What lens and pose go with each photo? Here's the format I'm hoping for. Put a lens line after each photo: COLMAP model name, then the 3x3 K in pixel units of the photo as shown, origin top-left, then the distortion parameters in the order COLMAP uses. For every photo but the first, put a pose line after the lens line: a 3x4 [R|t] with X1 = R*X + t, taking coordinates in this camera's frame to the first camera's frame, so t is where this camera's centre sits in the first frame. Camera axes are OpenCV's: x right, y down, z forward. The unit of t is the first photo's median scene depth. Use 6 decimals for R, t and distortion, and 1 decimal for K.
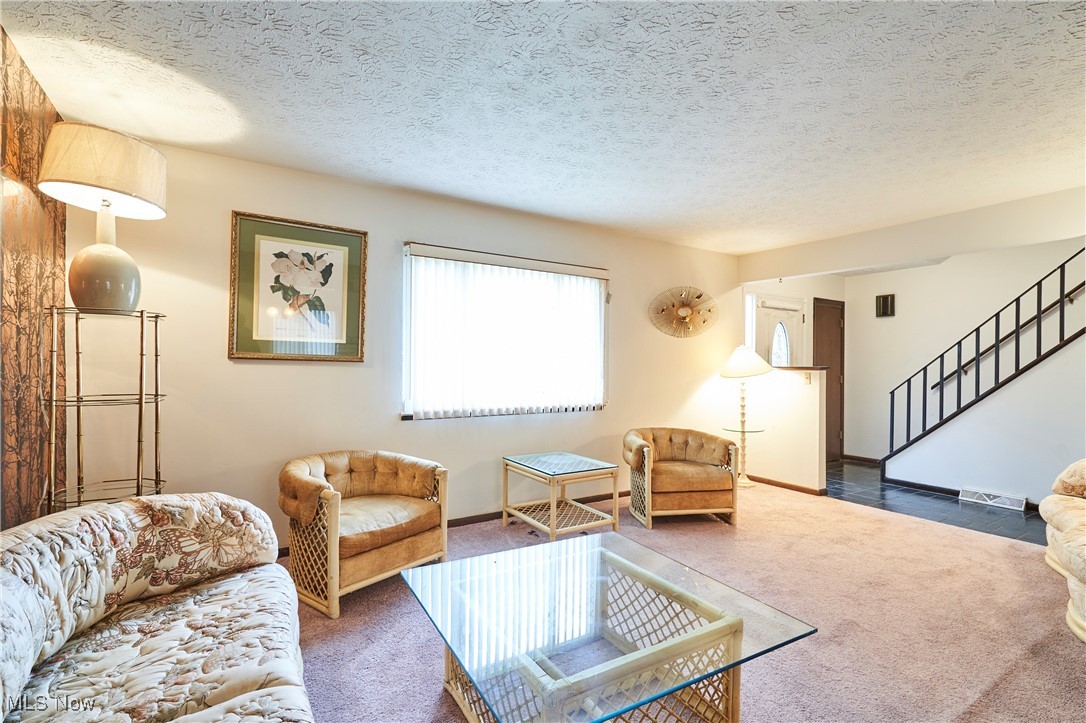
lens RADIAL K [[505.5, 0, 544.7], [0, 505.5, 370.4], [0, 0, 1]] dist [-0.001441, 0.000694]
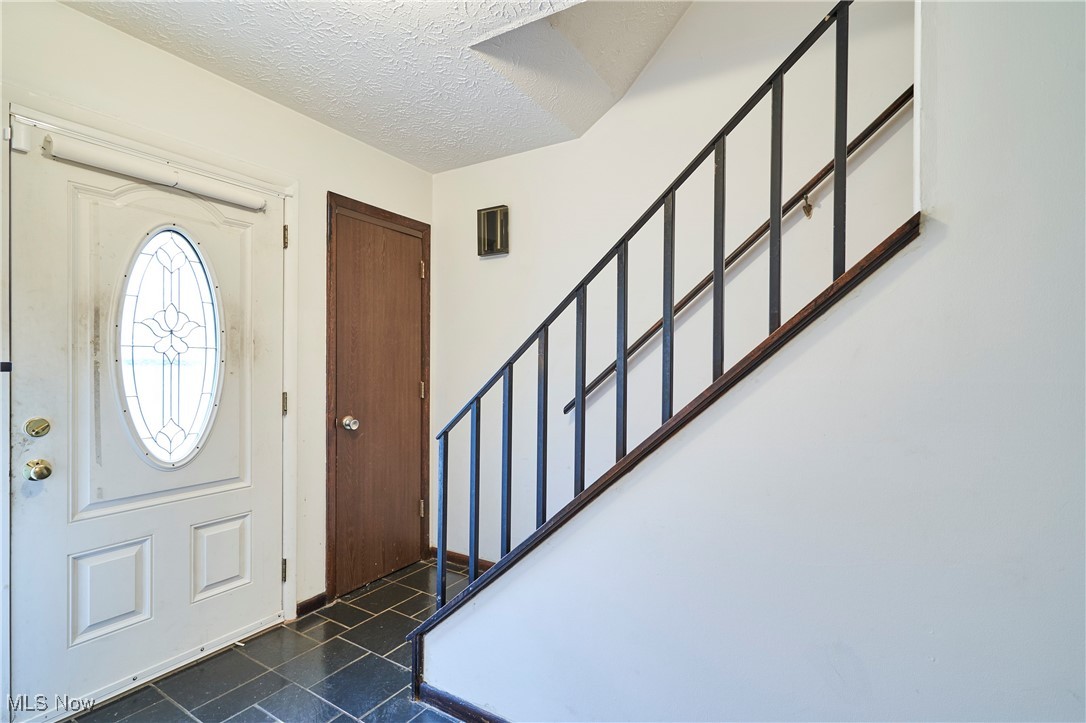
lens RADIAL K [[505.5, 0, 538.8], [0, 505.5, 360.7], [0, 0, 1]] dist [-0.001441, 0.000694]
pose [[0.883249, -0.017430, 0.468580, 0.493886], [0.019019, 0.999818, 0.001340, -0.007363], [-0.468518, 0.007728, 0.883420, 0.571067]]
